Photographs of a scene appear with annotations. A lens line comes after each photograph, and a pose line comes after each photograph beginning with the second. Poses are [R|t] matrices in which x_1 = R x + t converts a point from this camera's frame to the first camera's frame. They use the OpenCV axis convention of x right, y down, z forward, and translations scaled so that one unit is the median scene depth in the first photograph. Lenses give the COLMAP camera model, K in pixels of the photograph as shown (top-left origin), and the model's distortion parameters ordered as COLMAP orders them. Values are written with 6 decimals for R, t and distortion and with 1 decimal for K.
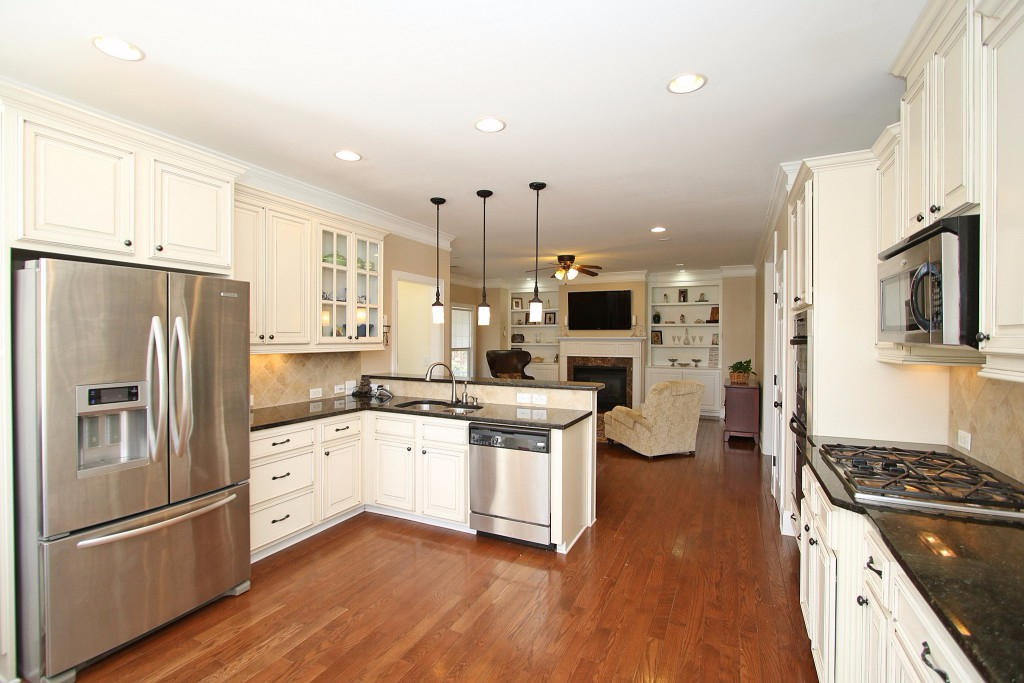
lens RADIAL K [[469.3, 0, 512.0], [0, 469.3, 341.5], [0, 0, 1]] dist [-0.015962, 0.000074]
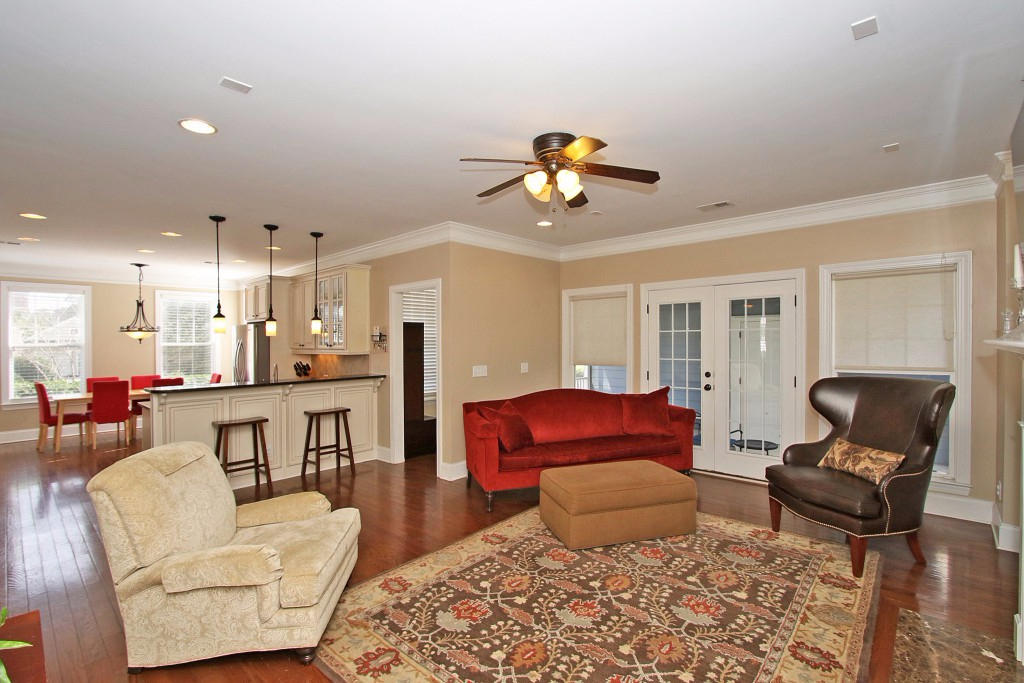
lens RADIAL K [[469.3, 0, 512.0], [0, 469.3, 341.5], [0, 0, 1]] dist [-0.015962, 0.000074]
pose [[-0.293617, -0.000971, -0.955923, 0.404229], [-0.000447, 1.000000, -0.000879, -0.008173], [0.955923, 0.000169, -0.293618, 0.870745]]
